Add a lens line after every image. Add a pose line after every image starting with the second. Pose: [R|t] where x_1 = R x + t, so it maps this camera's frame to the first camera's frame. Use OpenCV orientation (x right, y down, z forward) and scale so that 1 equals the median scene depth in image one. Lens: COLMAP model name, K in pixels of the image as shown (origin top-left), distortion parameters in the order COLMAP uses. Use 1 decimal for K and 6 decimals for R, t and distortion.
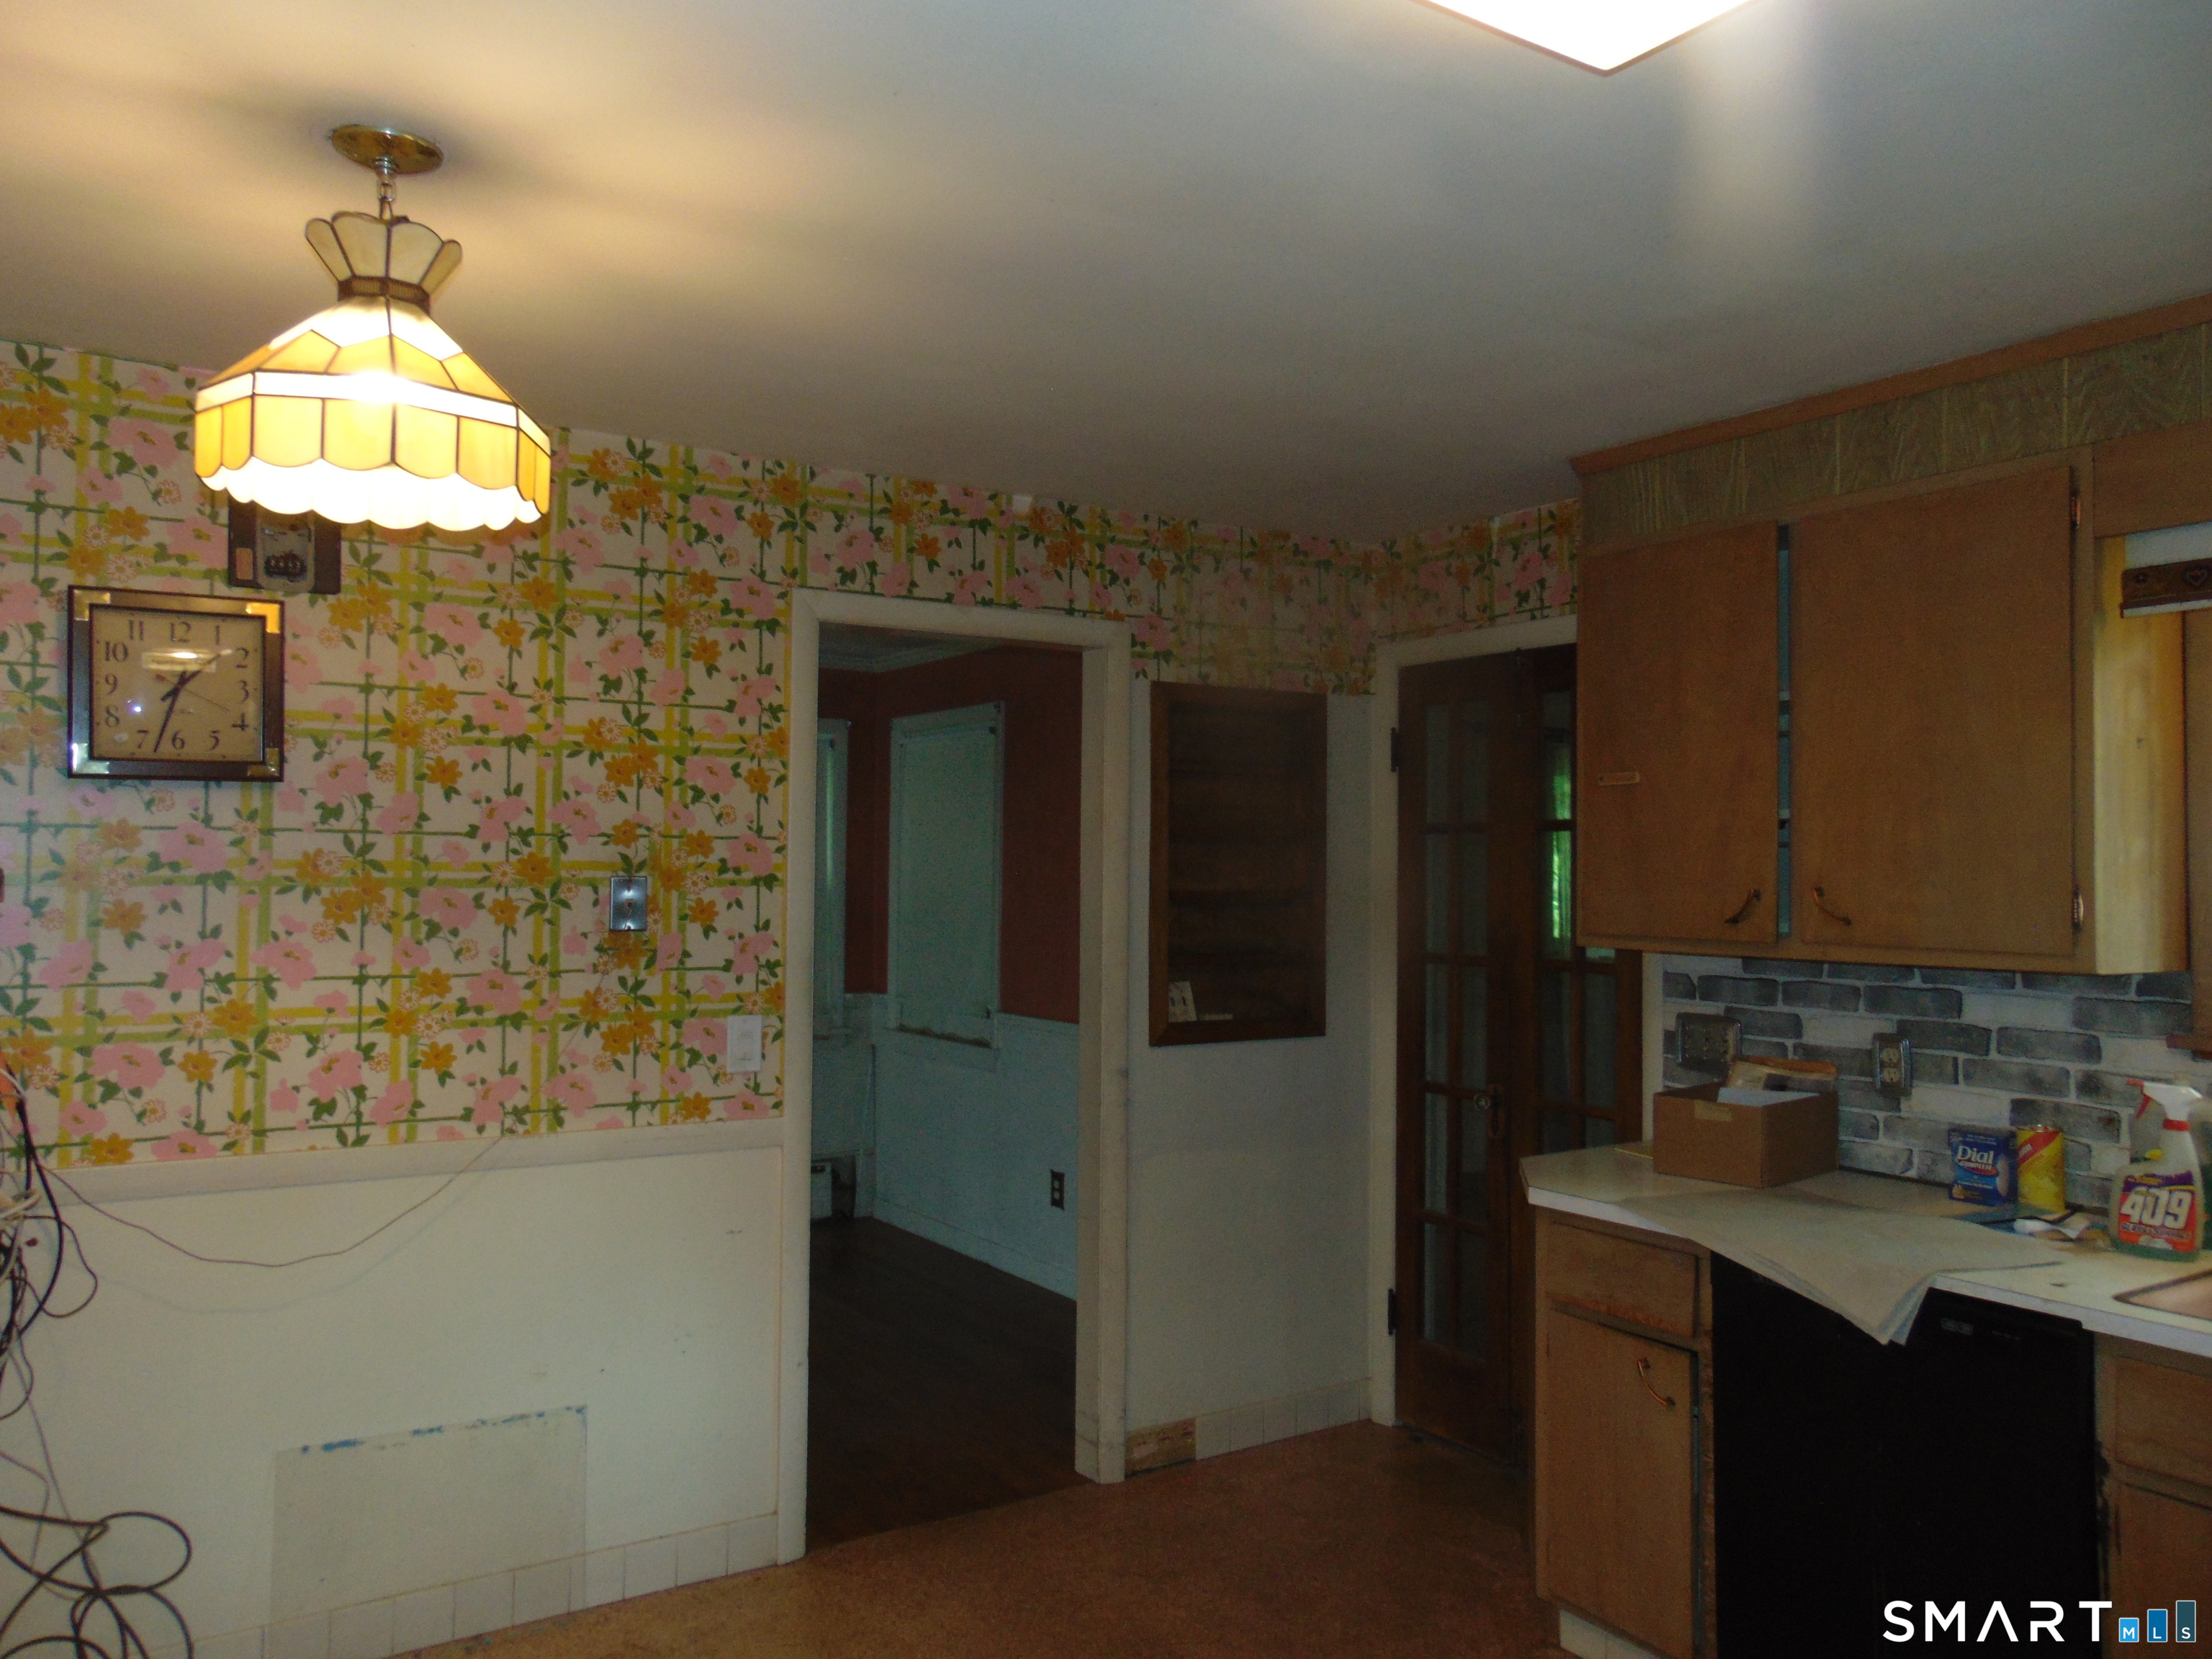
lens RADIAL K [[1671.2, 0, 1118.6], [0, 1671.2, 826.2], [0, 0, 1]] dist [-0.024596, 0.070212]
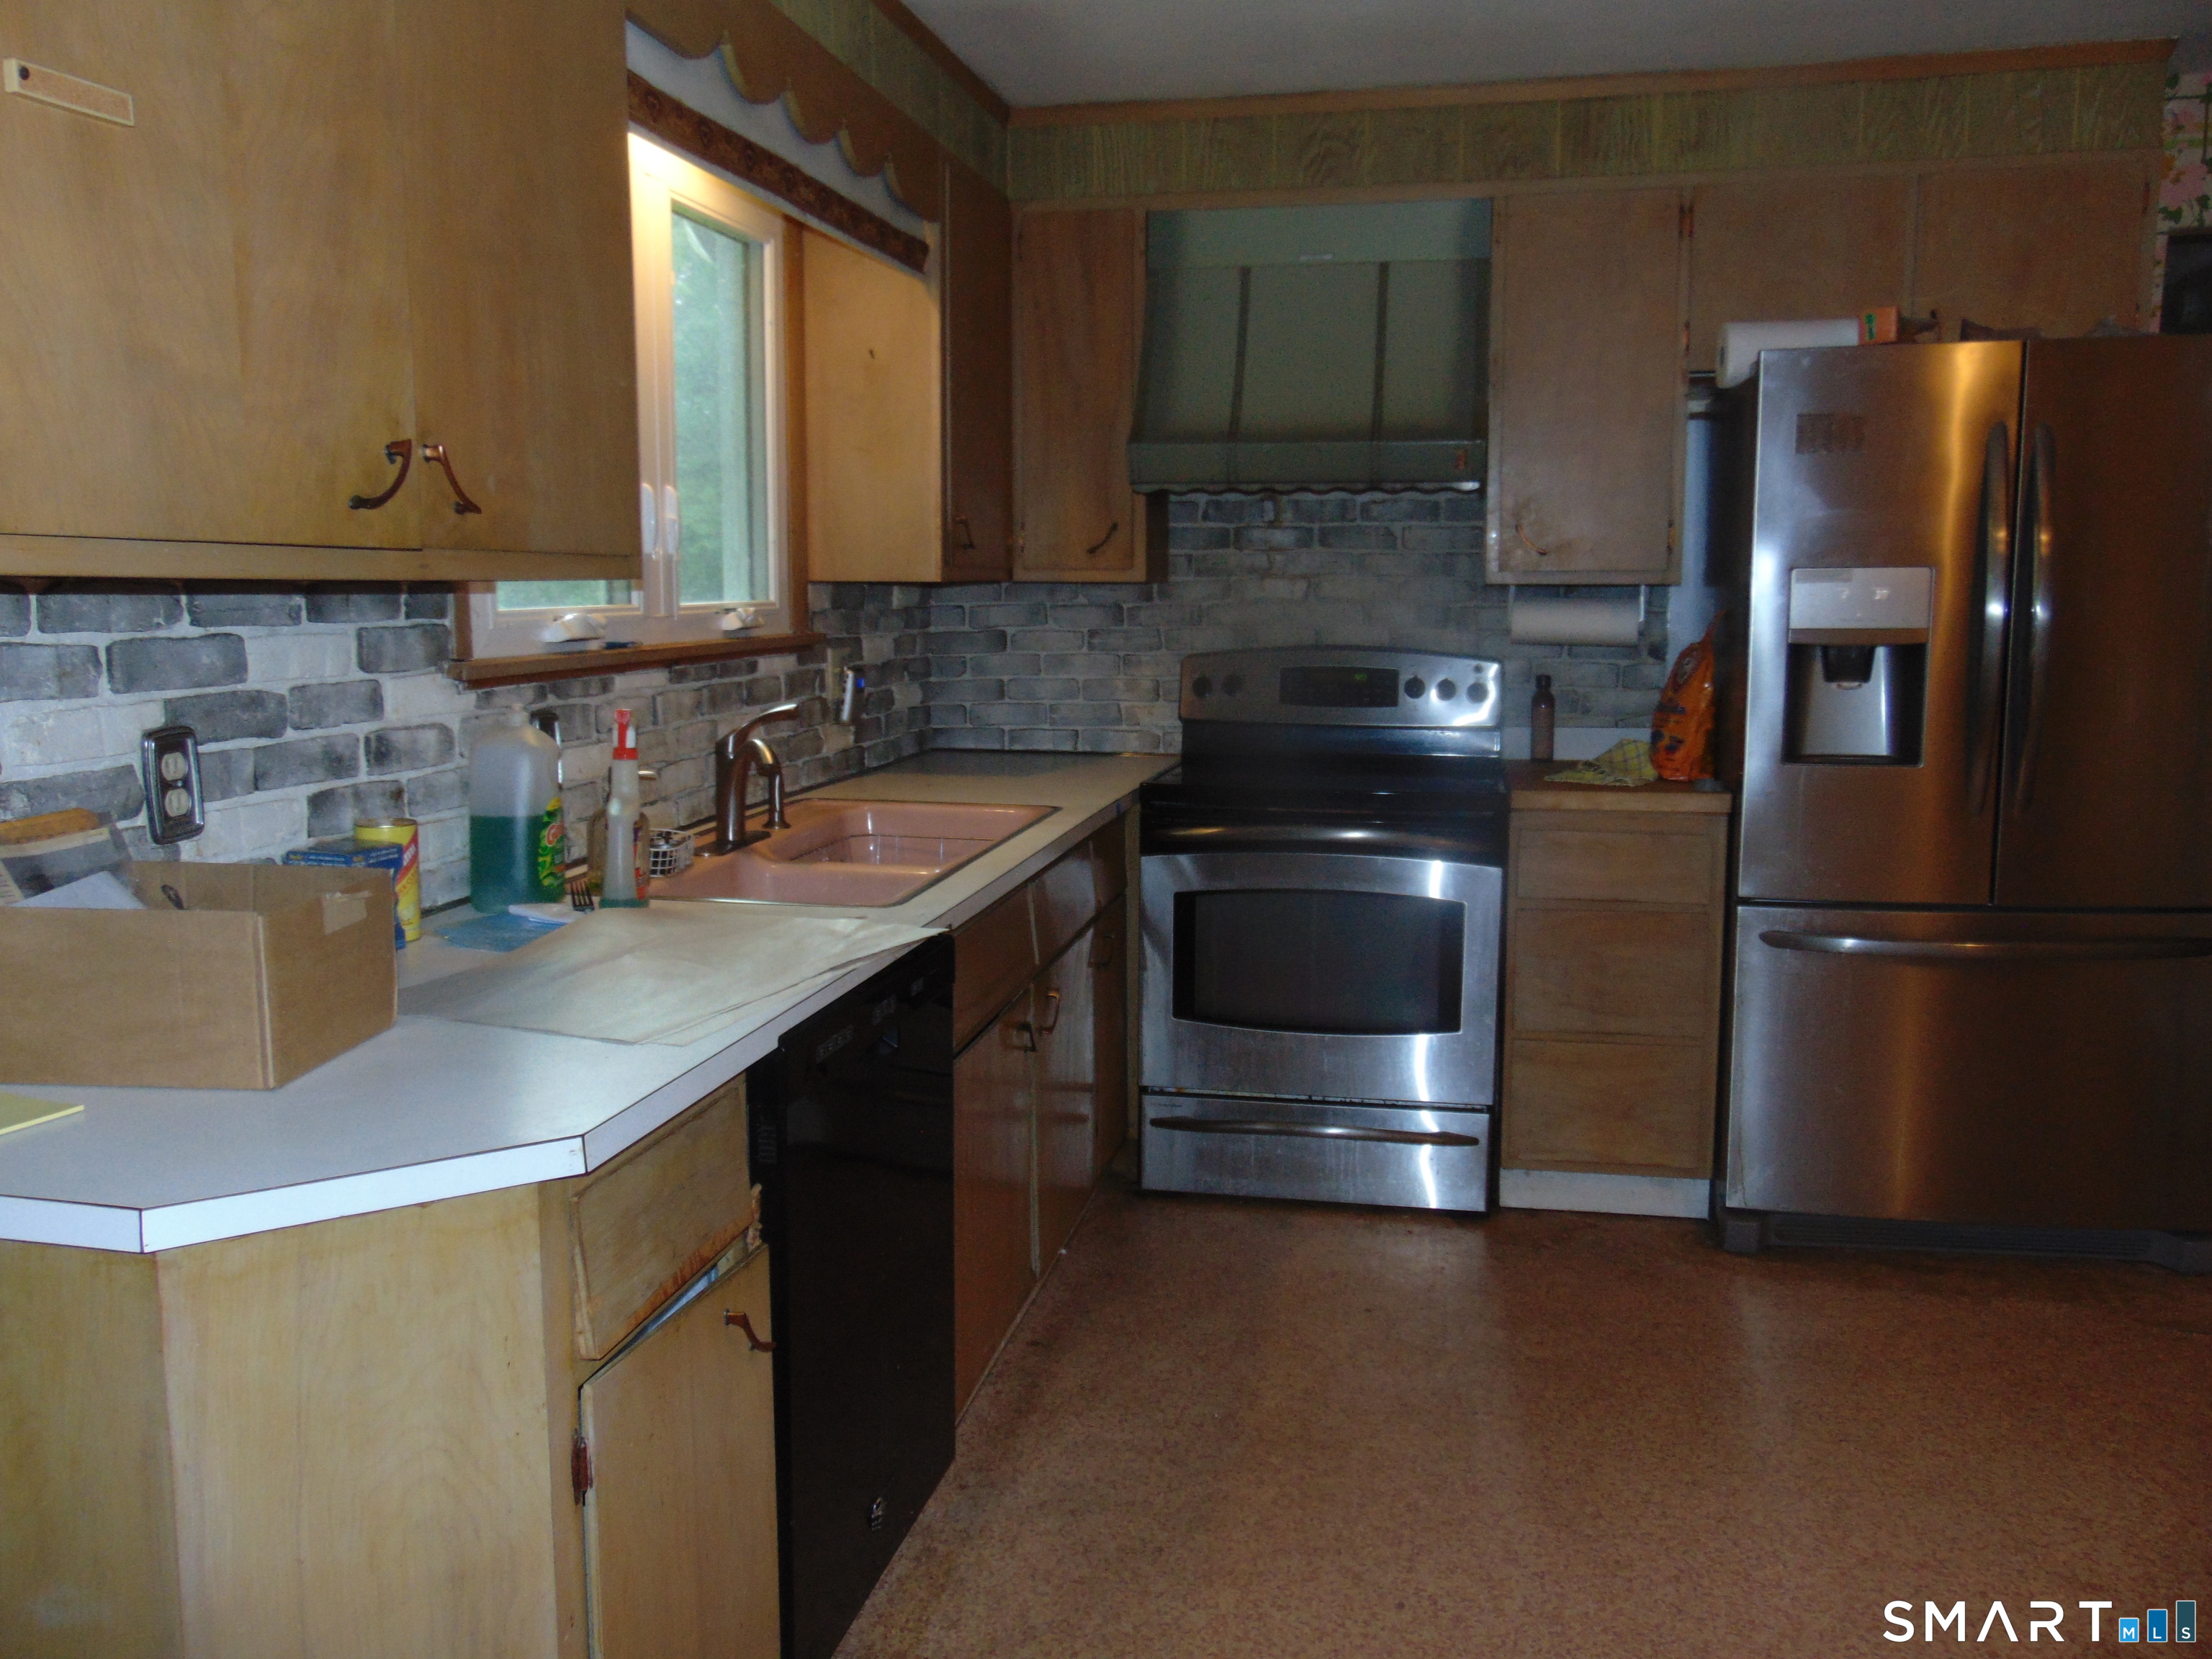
lens RADIAL K [[1727.4, 0, 1091.2], [0, 1727.4, 823.3], [0, 0, 1]] dist [-0.060792, 0.094619]
pose [[-0.695866, -0.101045, 0.711028, -0.125455], [-0.020835, 0.992476, 0.120651, 0.075667], [-0.717869, 0.069143, -0.692736, 1.068932]]
